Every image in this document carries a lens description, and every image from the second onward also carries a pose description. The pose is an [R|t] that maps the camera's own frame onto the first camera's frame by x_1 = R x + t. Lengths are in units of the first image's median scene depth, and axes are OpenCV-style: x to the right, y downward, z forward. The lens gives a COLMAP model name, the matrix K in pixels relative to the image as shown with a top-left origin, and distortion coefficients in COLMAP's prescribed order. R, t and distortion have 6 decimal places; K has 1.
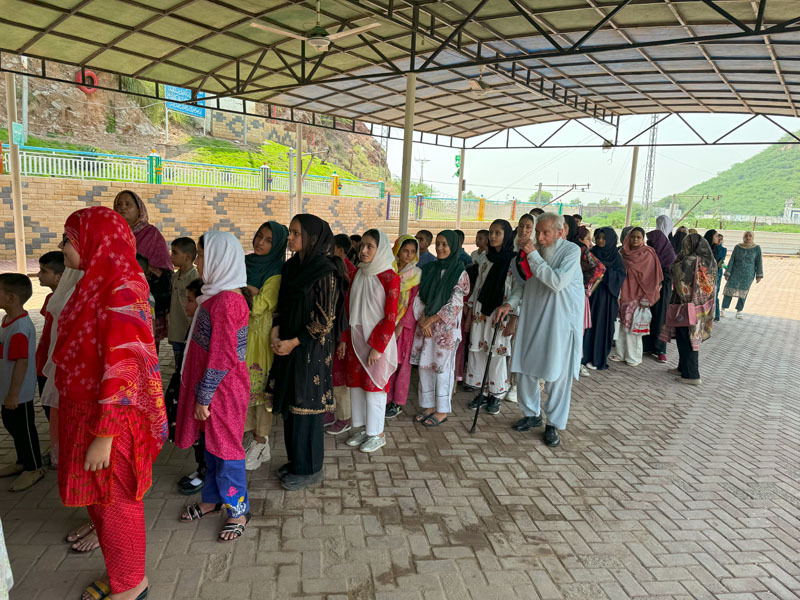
lens RADIAL K [[557.3, 0, 393.5], [0, 557.3, 307.2], [0, 0, 1]] dist [0.028118, -0.051758]
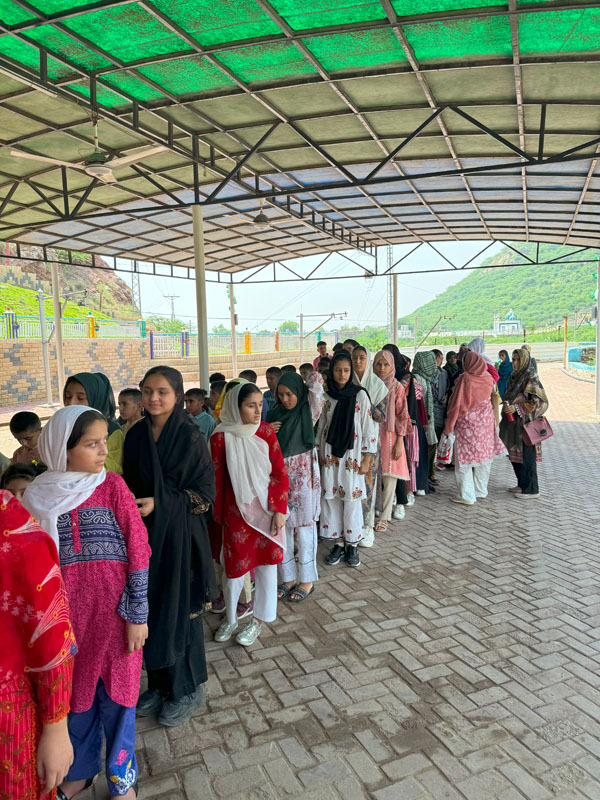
lens RADIAL K [[556.3, 0, 300.0], [0, 556.3, 400.0], [0, 0, 1]] dist [0.030364, -0.056572]
pose [[0.960391, -0.096837, 0.261287, -0.091933], [0.114974, 0.991845, -0.055005, -0.028451], [-0.253830, 0.082867, 0.963693, 0.097542]]
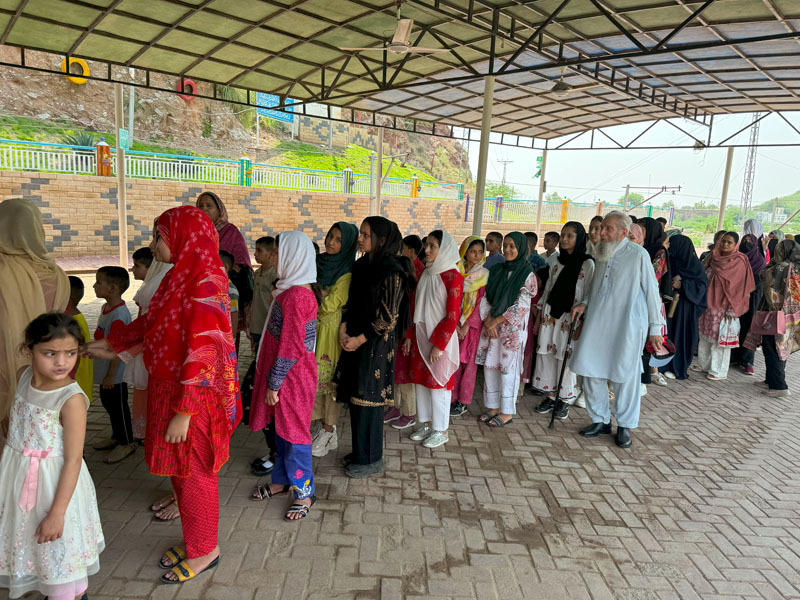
lens RADIAL K [[556.3, 0, 401.1], [0, 556.3, 305.6], [0, 0, 1]] dist [0.030364, -0.056572]
pose [[0.991601, 0.027897, -0.126291, 0.014008], [-0.028643, 0.999581, -0.004089, 0.003031], [0.126124, 0.007672, 0.991985, -0.015528]]
